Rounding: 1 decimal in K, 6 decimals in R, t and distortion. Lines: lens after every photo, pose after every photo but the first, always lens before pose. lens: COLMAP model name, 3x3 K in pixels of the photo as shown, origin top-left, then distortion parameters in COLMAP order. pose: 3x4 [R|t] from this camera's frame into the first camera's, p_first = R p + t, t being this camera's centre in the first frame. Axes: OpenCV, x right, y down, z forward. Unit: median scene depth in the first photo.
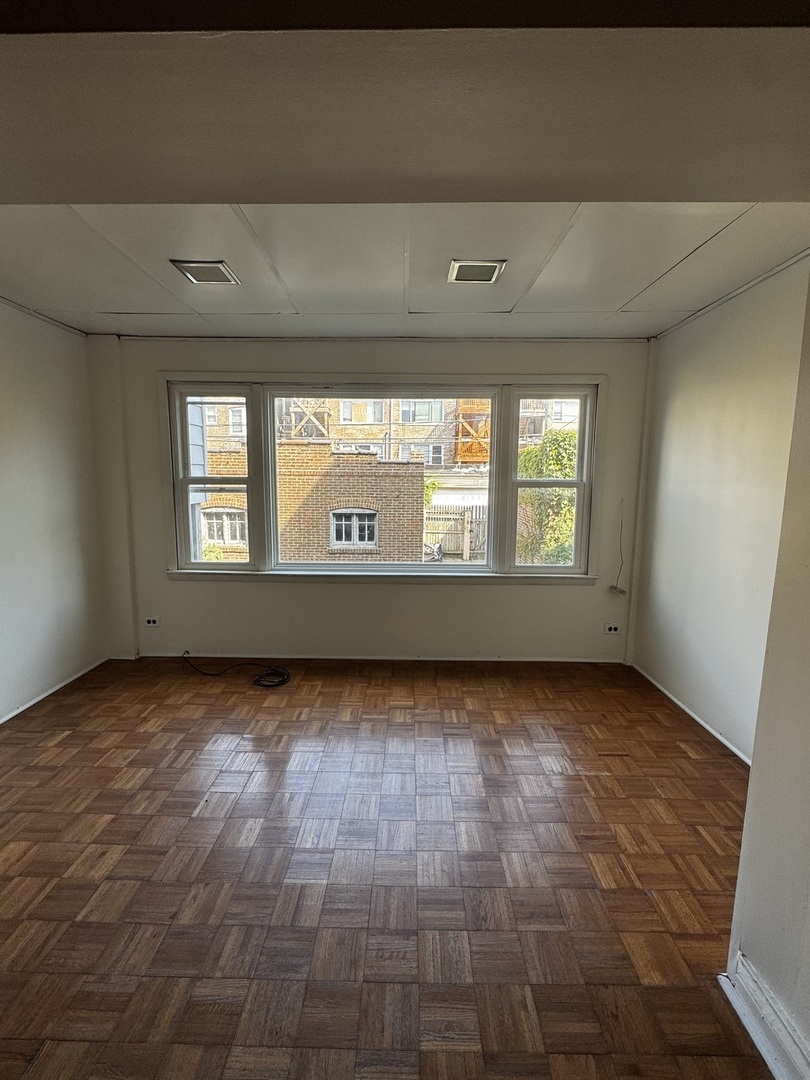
lens RADIAL K [[469.3, 0, 410.7], [0, 469.3, 540.8], [0, 0, 1]] dist [-0.002903, 0.000463]
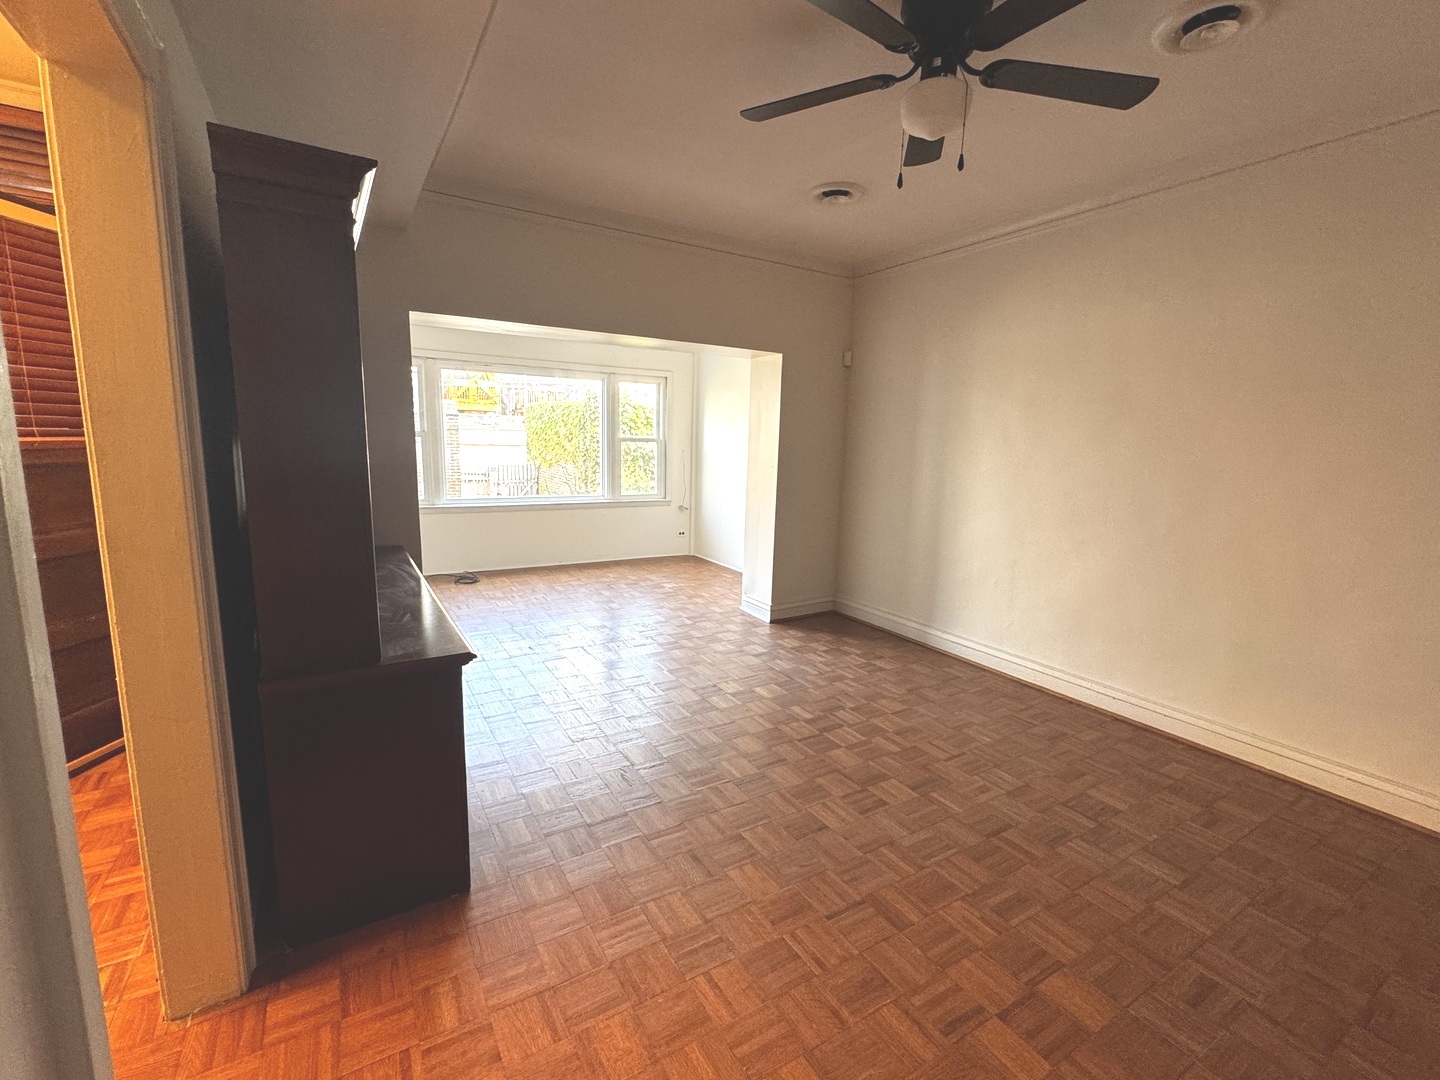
lens RADIAL K [[625.8, 0, 719.2], [0, 625.8, 537.9], [0, 0, 1]] dist [-0.002903, 0.000463]
pose [[0.855148, -0.069978, 0.513639, -0.546468], [0.052262, 0.997436, 0.048880, 0.108966], [-0.515742, -0.014956, 0.856613, -0.871779]]
